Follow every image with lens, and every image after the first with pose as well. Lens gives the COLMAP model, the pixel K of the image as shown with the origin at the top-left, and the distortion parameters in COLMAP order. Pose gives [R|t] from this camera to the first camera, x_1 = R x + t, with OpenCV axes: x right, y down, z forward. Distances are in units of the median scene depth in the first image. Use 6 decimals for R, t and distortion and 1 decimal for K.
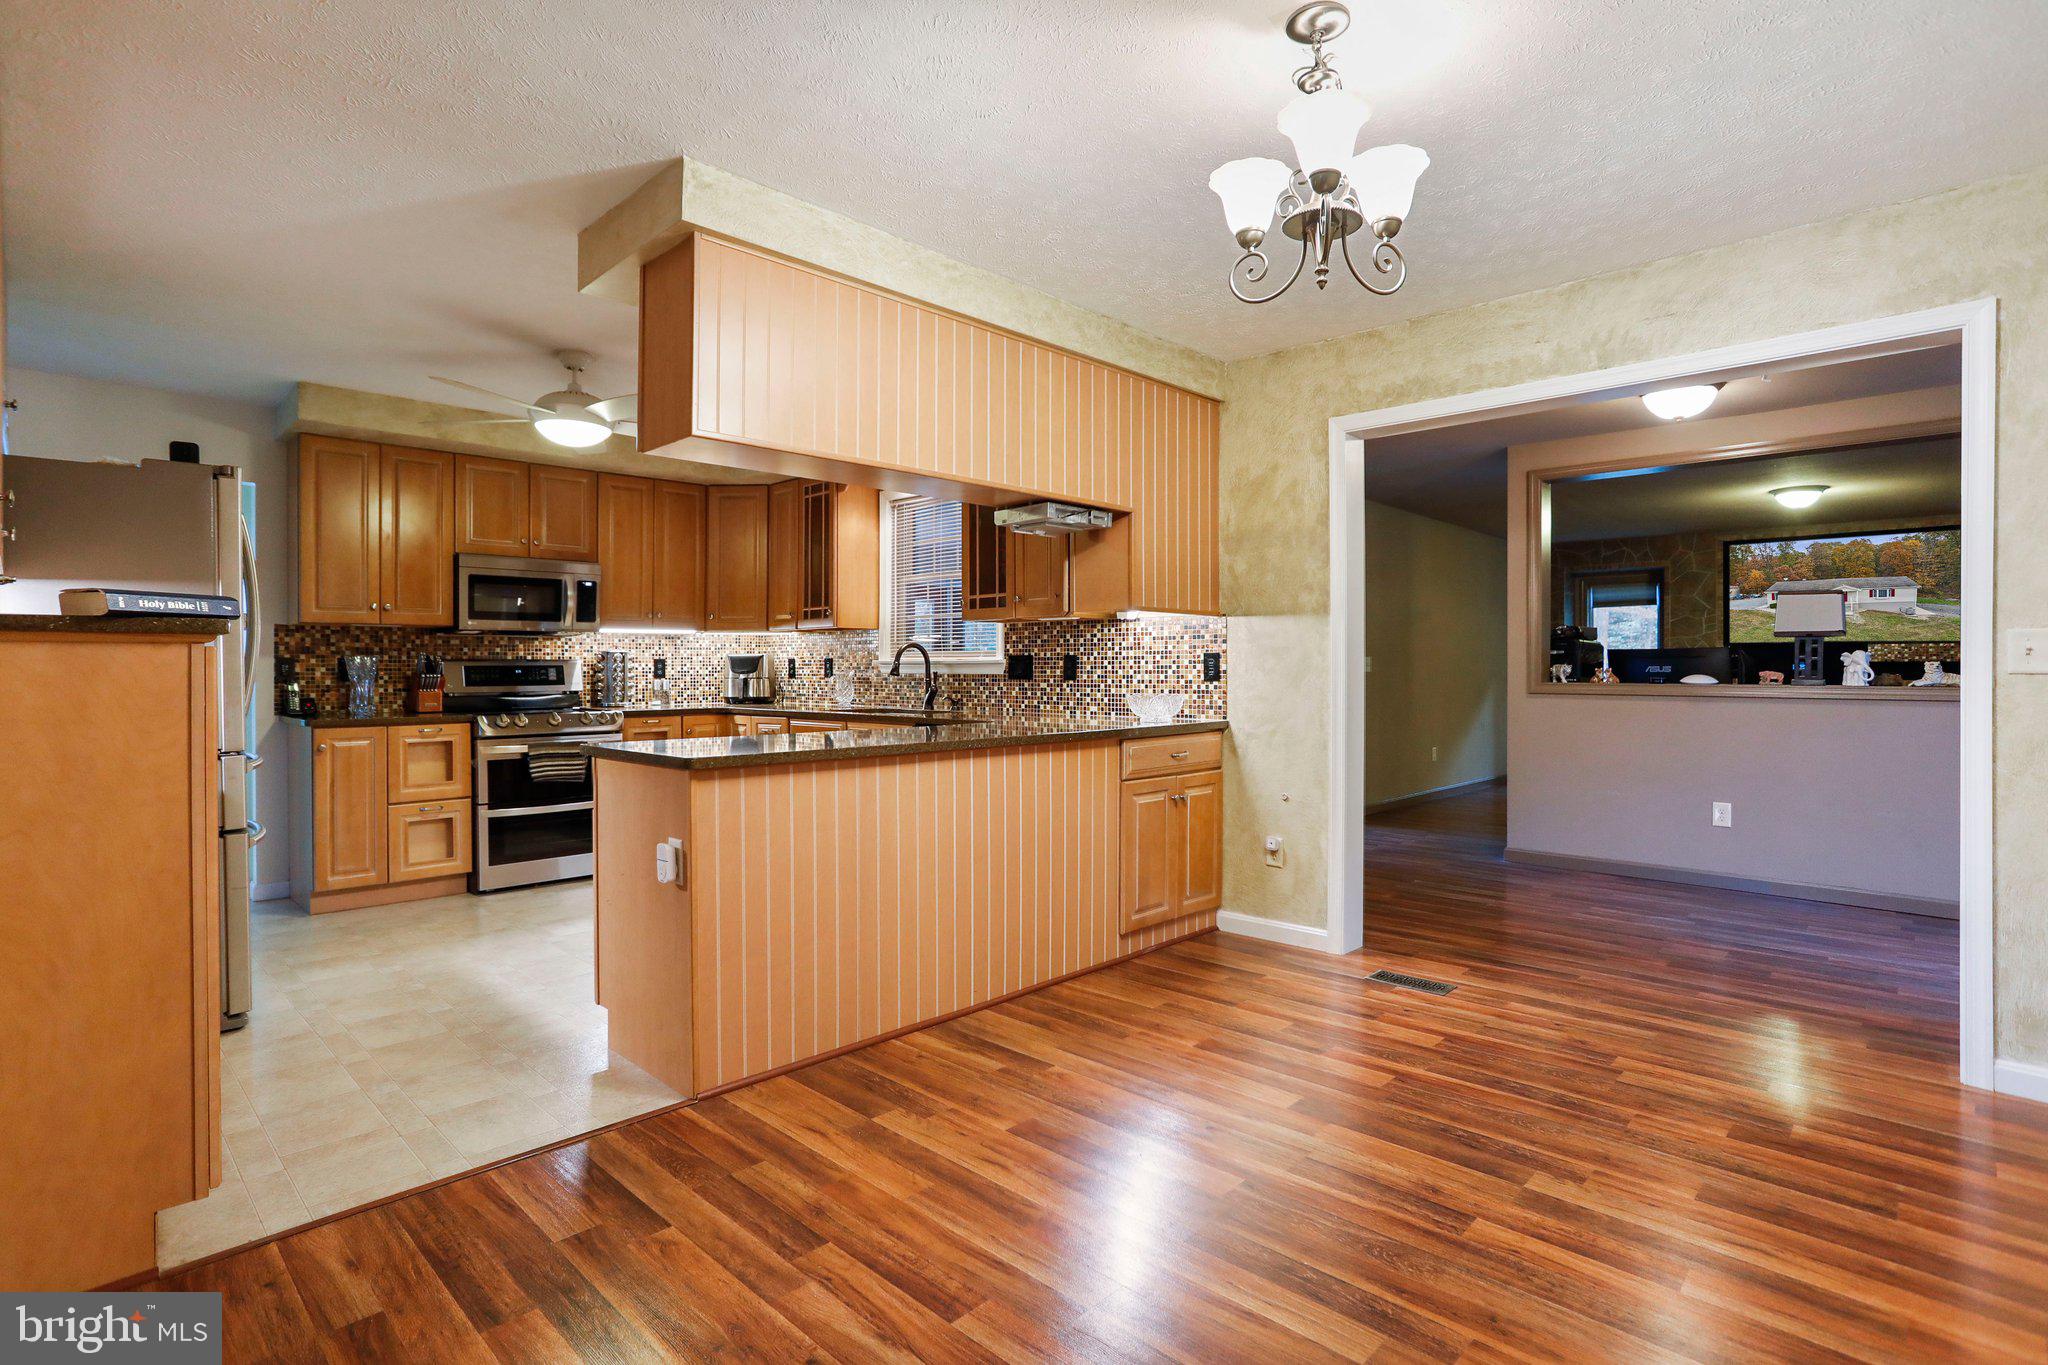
lens RADIAL K [[997.6, 0, 1021.2], [0, 997.6, 676.8], [0, 0, 1]] dist [-0.047463, 0.018209]
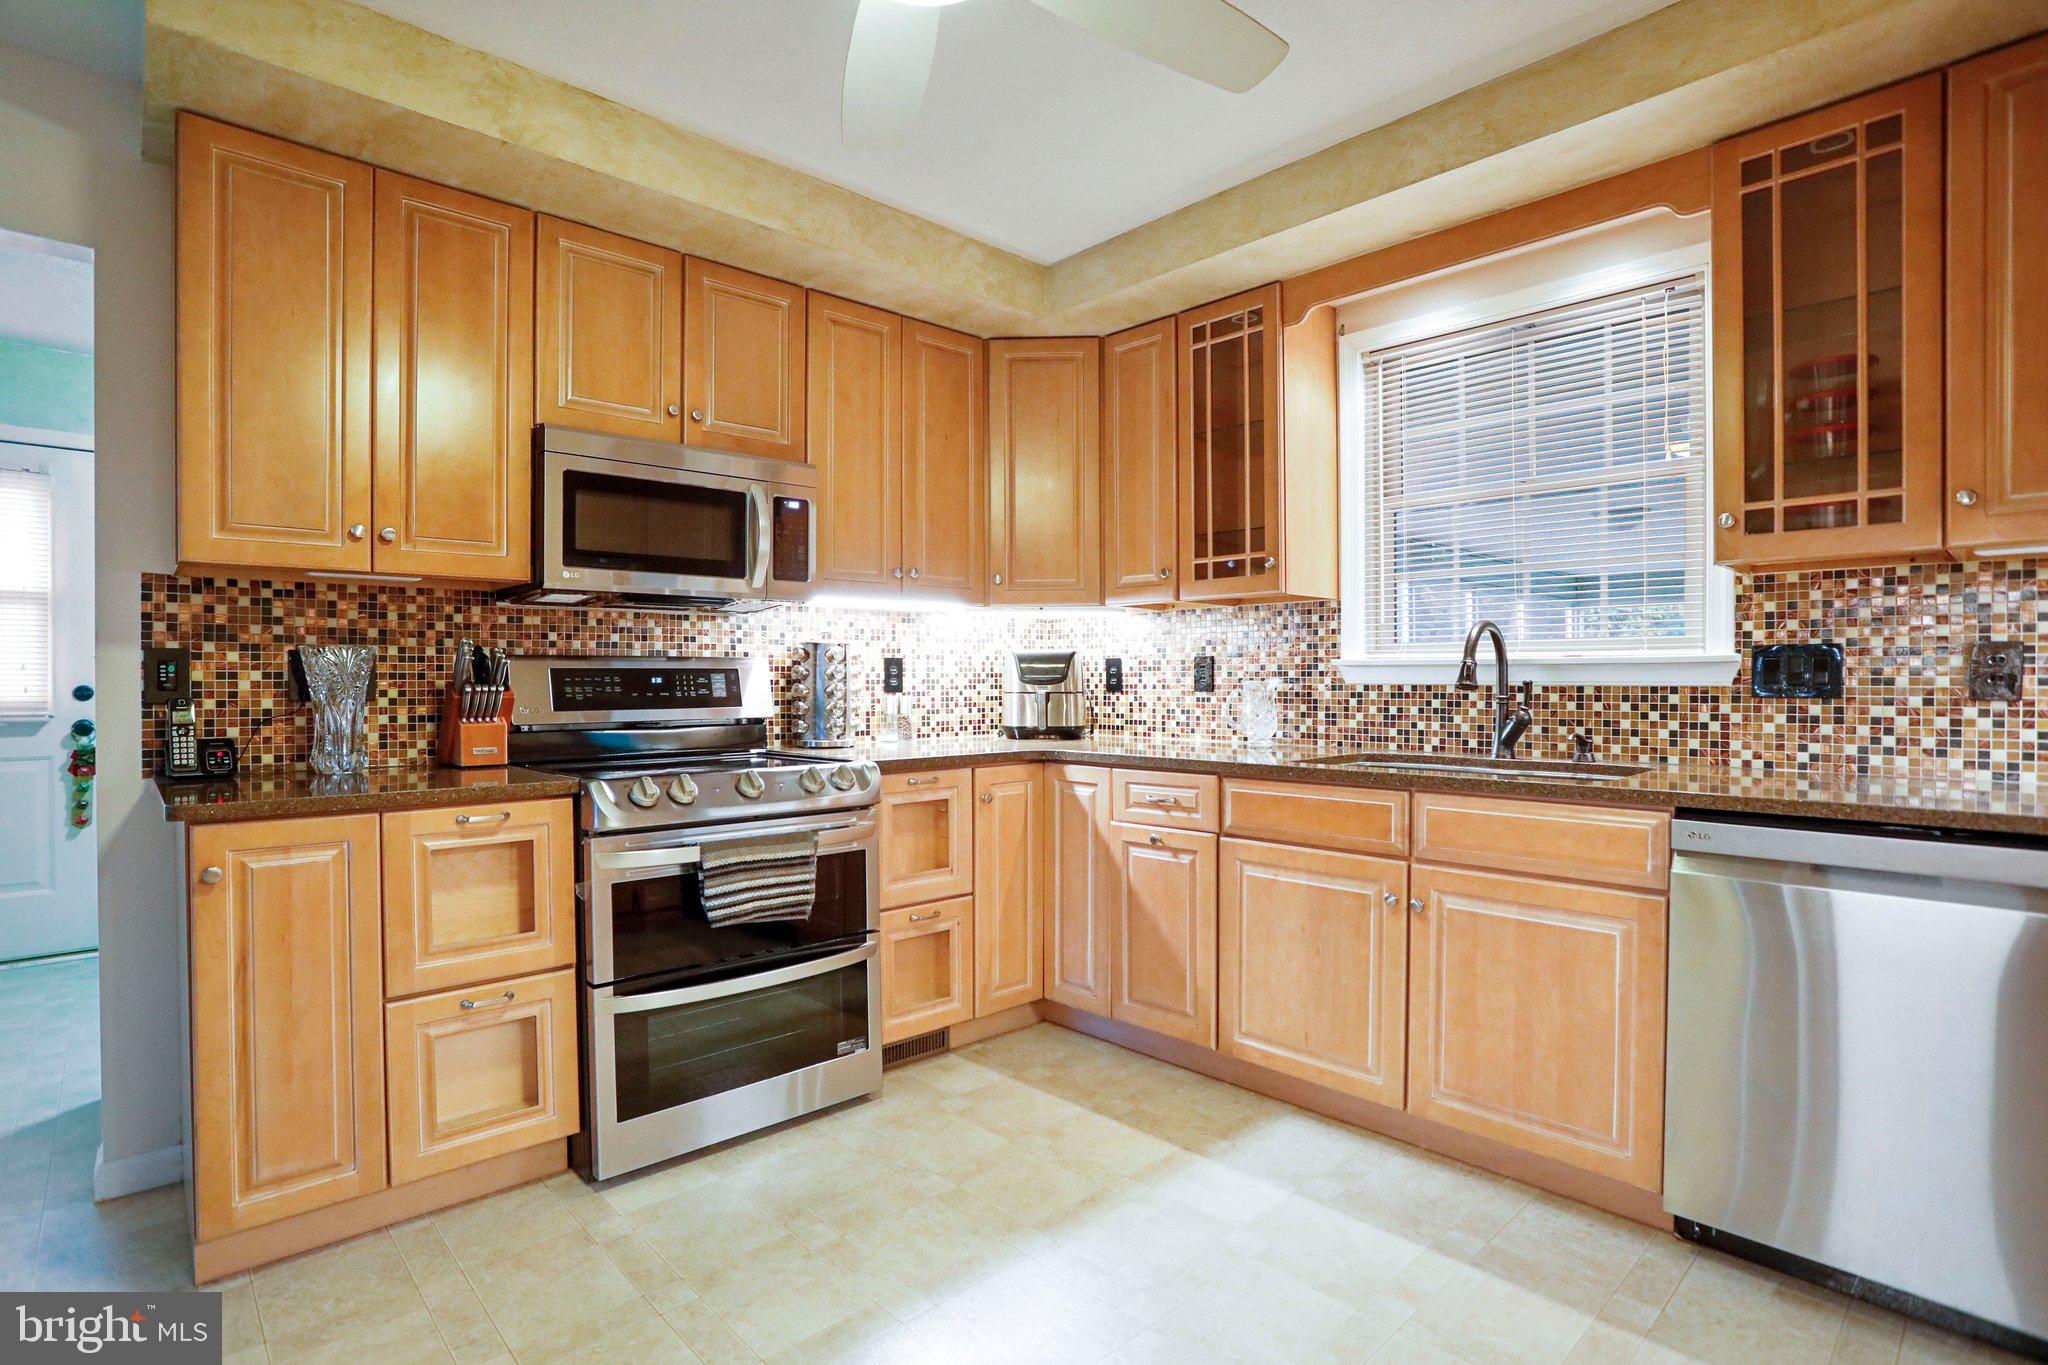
lens RADIAL K [[997.6, 0, 1017.9], [0, 997.6, 693.4], [0, 0, 1]] dist [-0.047463, 0.018209]
pose [[0.998994, 0.000853, -0.044838, -0.336927], [-0.000594, 0.999983, 0.005797, -0.001879], [0.044843, -0.005765, 0.998977, 0.561023]]
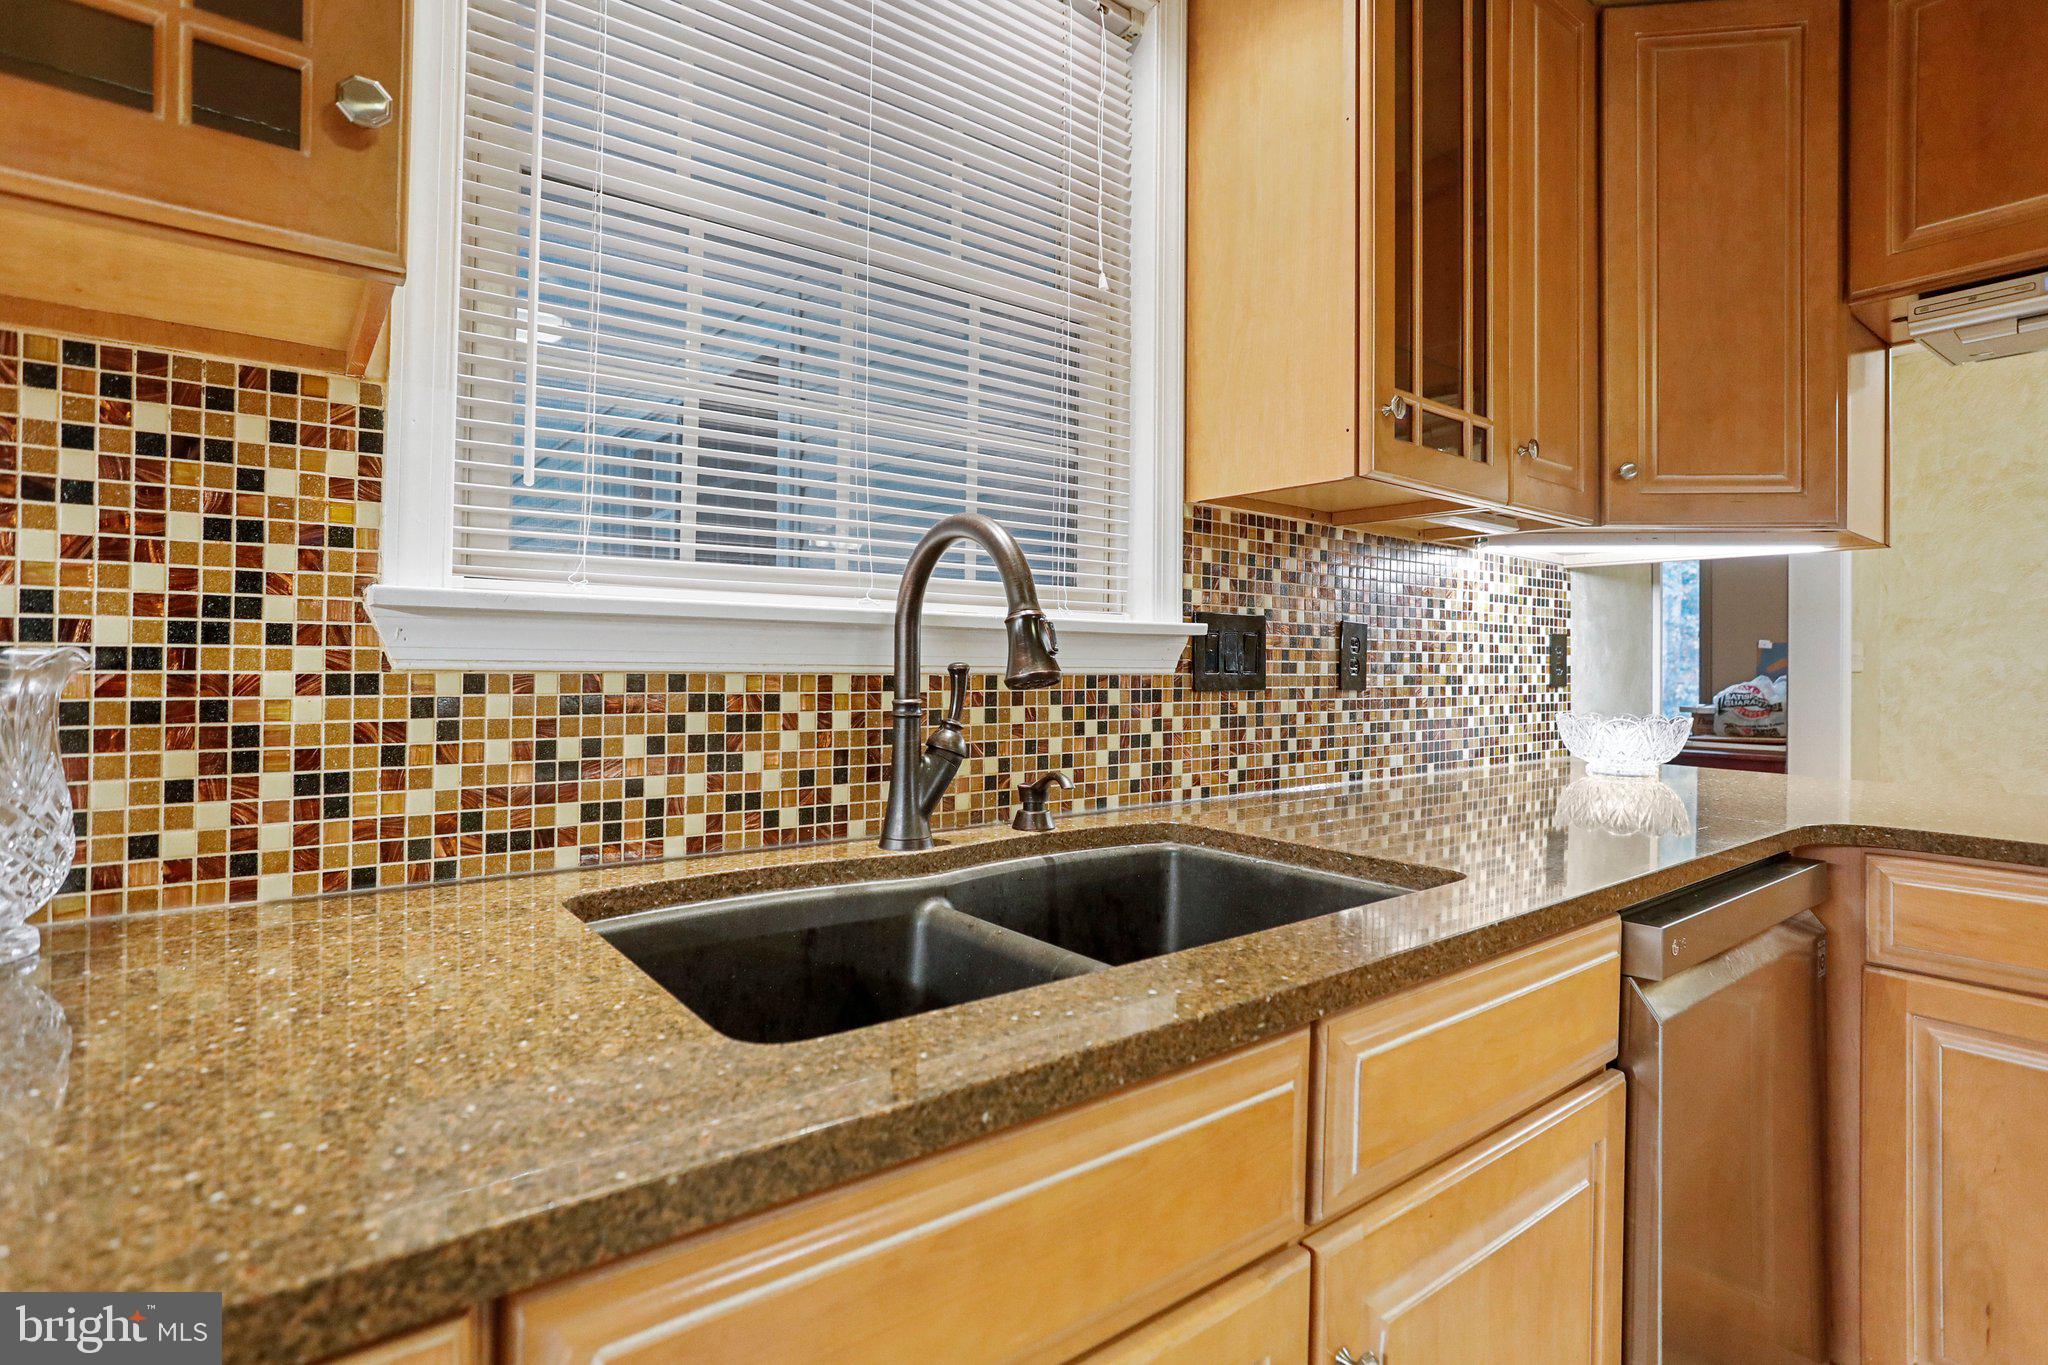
lens RADIAL K [[997.6, 0, 1024.9], [0, 997.6, 656.8], [0, 0, 1]] dist [-0.047463, 0.018209]
pose [[0.141511, 0.011952, 0.989865, -0.322638], [0.000903, 0.999925, -0.012203, -0.004598], [-0.989936, 0.002621, 0.141490, 1.043863]]
